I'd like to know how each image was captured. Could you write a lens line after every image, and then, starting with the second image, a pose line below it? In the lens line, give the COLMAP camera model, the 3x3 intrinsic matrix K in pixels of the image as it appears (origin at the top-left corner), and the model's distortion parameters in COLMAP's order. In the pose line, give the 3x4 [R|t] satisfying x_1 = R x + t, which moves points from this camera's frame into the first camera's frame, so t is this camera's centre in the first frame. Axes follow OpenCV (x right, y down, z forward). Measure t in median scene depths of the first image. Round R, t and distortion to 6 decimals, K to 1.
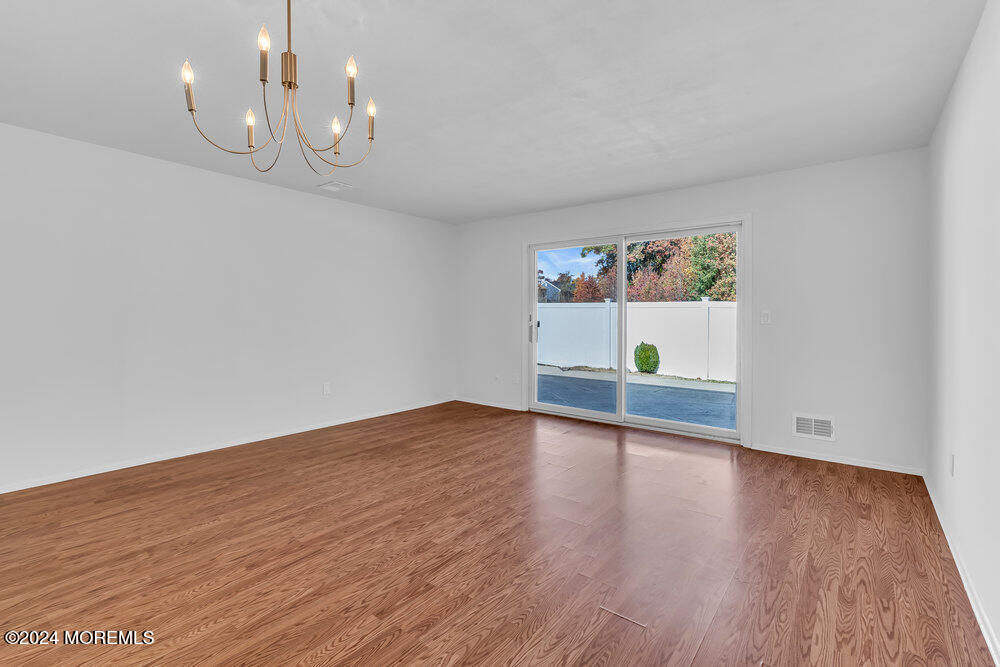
lens RADIAL K [[451.3, 0, 498.3], [0, 451.3, 333.8], [0, 0, 1]] dist [0.004160, 0.000039]
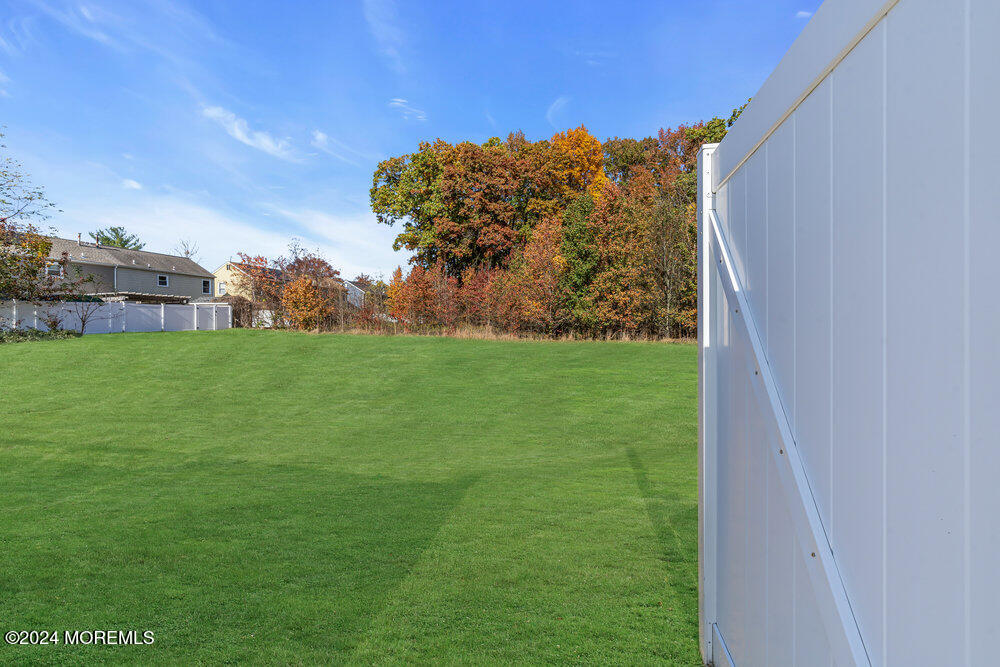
lens RADIAL K [[455.0, 0, 501.4], [0, 455.0, 331.6], [0, 0, 1]] dist [0.000224, 0.000722]
pose [[0.902548, -0.011095, 0.430447, 0.030519], [0.022099, 0.999544, -0.020571, -0.018987], [-0.430022, 0.028079, 0.902381, 0.792070]]
